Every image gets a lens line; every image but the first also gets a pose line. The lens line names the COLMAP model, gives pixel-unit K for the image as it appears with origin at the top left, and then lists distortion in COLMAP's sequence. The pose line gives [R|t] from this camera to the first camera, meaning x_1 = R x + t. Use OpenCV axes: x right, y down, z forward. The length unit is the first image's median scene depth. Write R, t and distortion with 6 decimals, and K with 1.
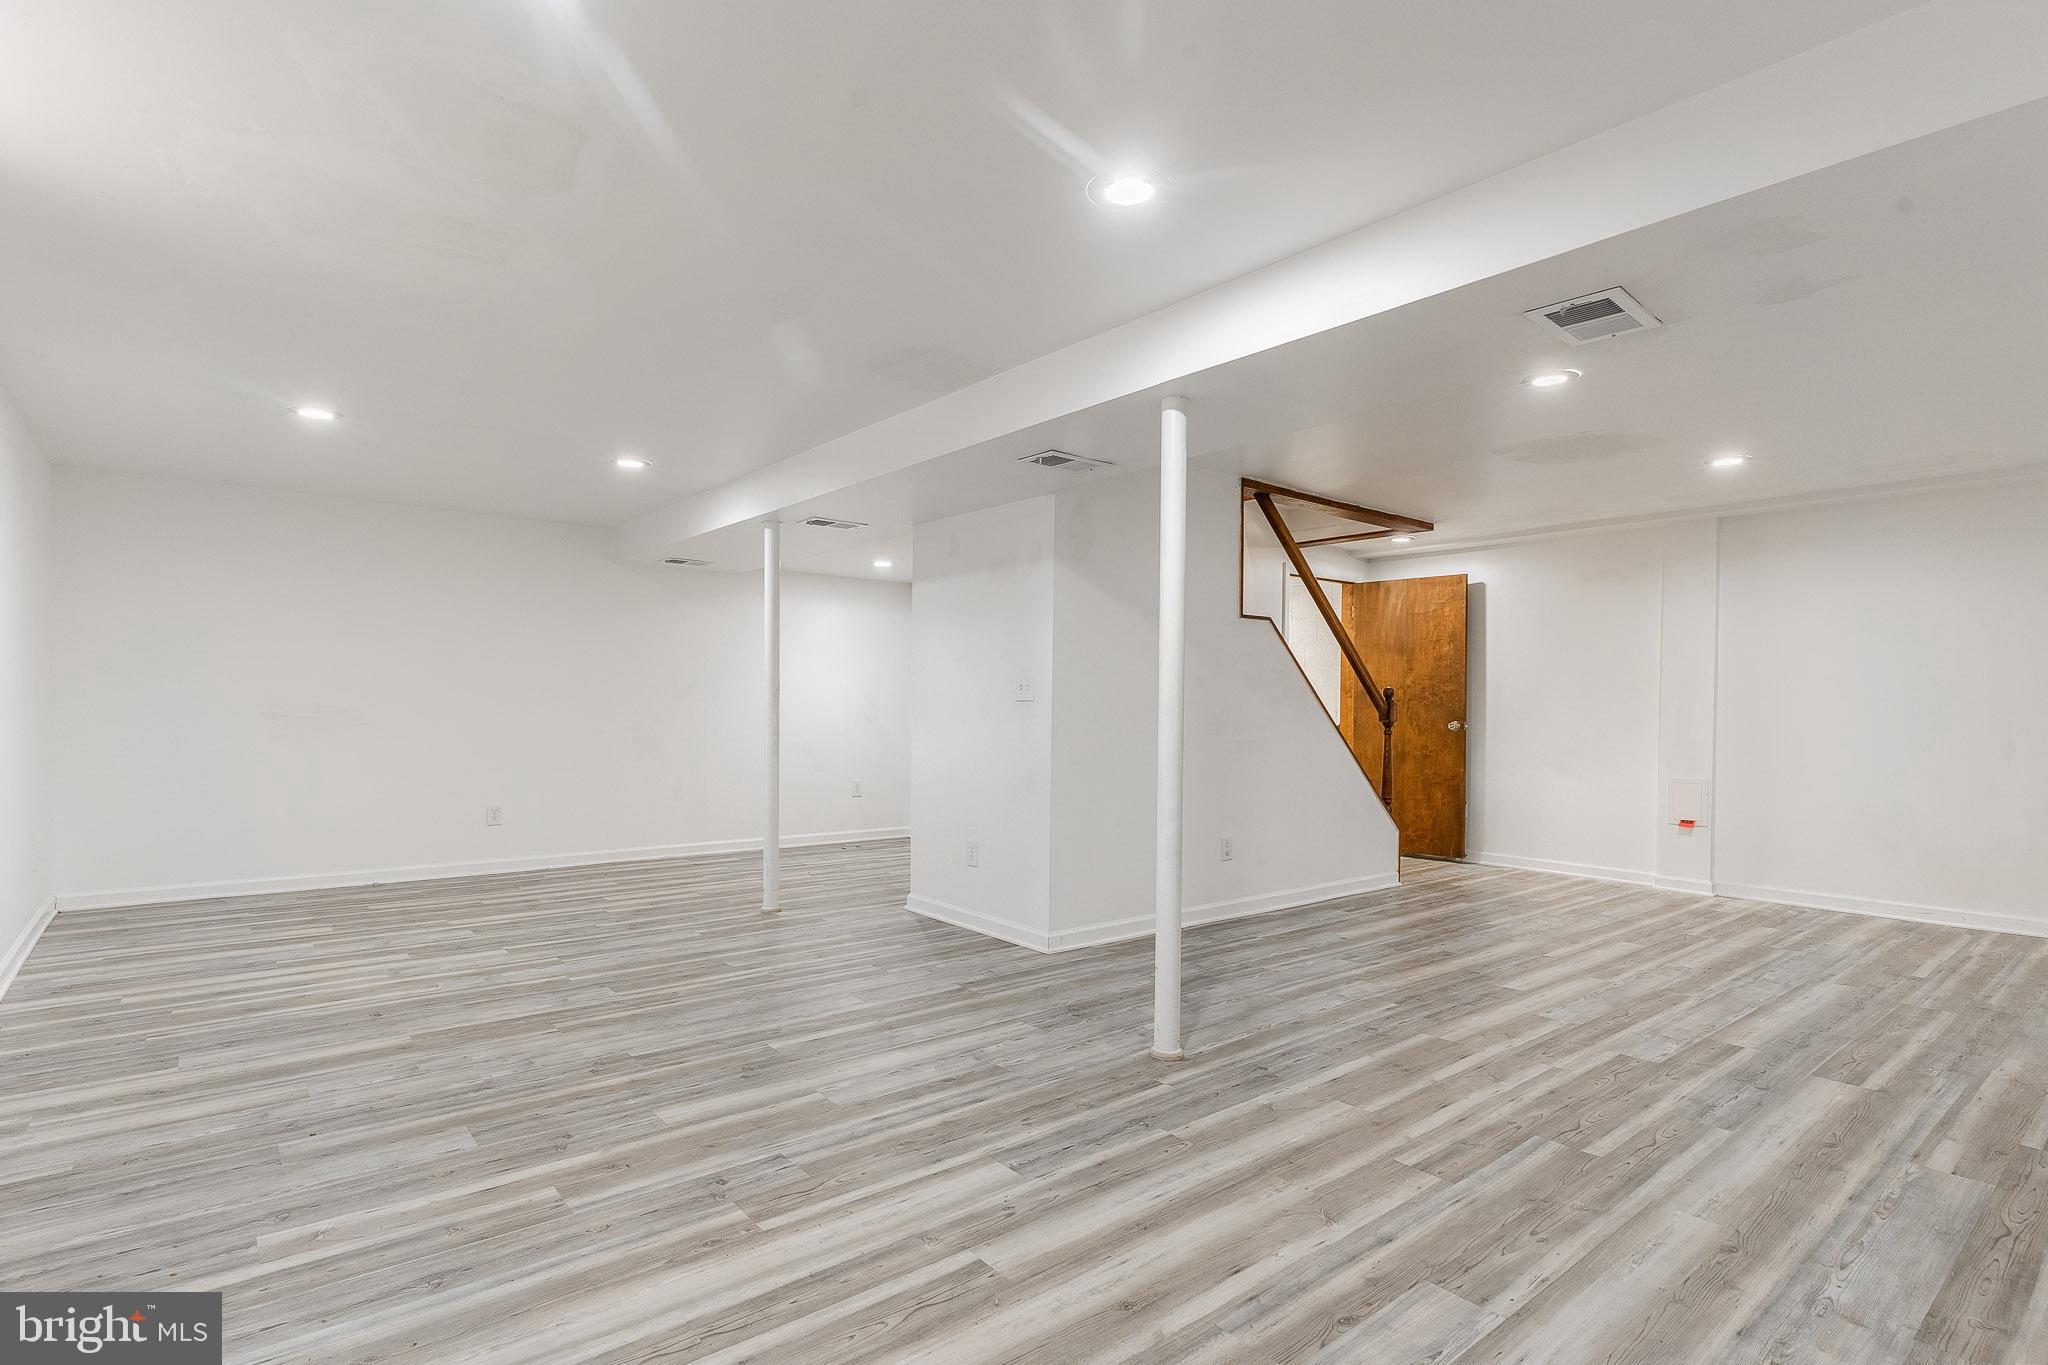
lens RADIAL K [[1004.1, 0, 1030.1], [0, 1004.1, 699.5], [0, 0, 1]] dist [0.003134, -0.002268]
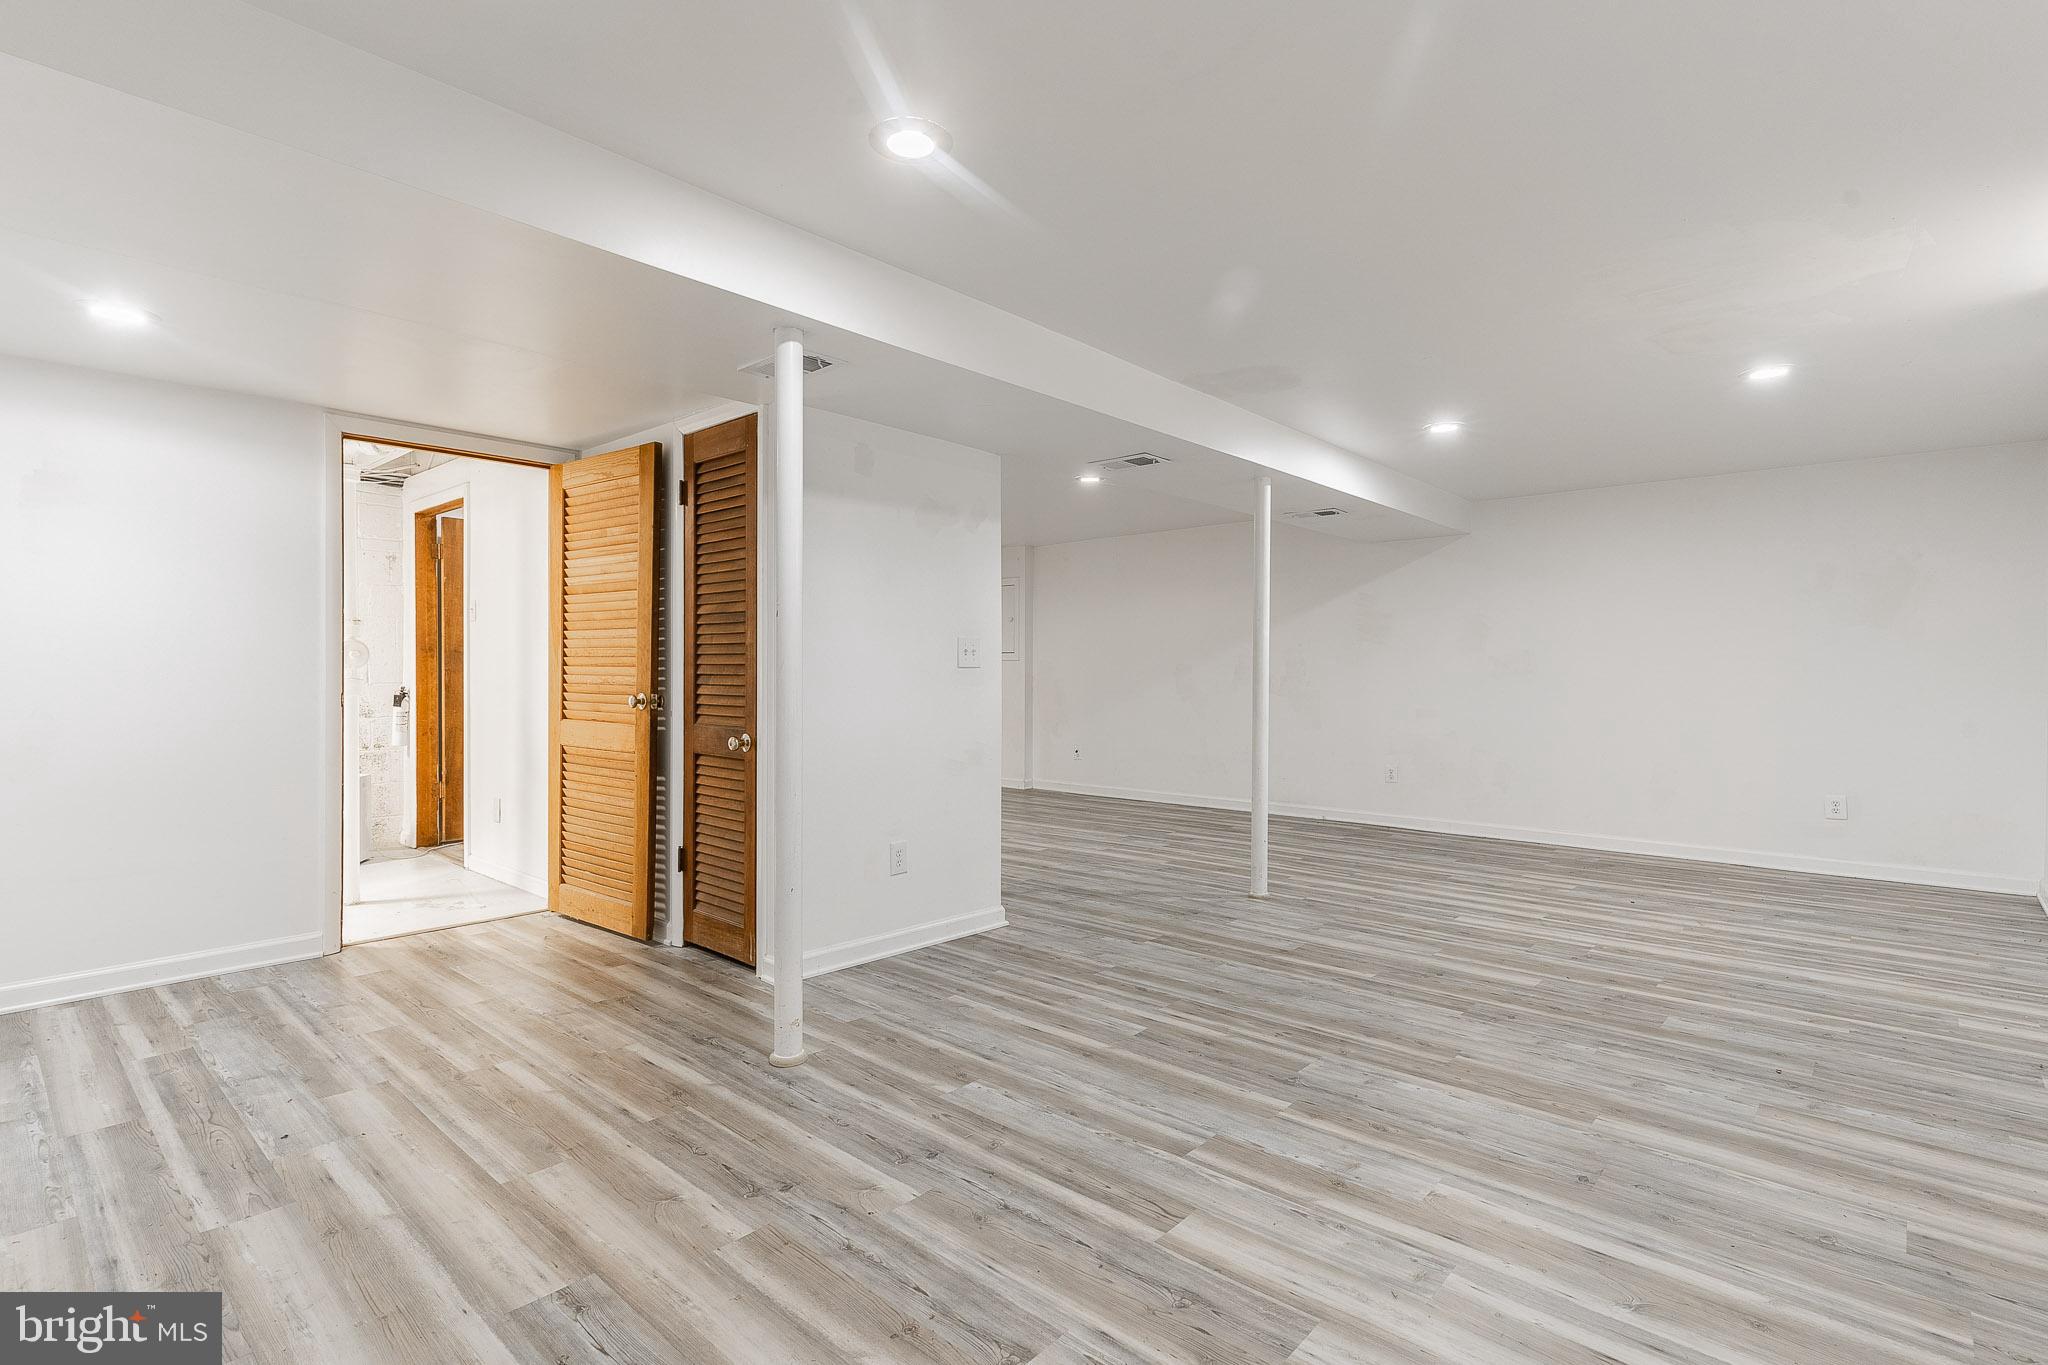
lens RADIAL K [[1004.1, 0, 1026.1], [0, 1004.1, 675.2], [0, 0, 1]] dist [0.003134, -0.002268]
pose [[-0.157775, -0.008503, 0.987439, -1.258555], [-0.010997, 0.999916, 0.006853, 0.001530], [-0.987414, -0.009777, -0.157855, 1.504192]]
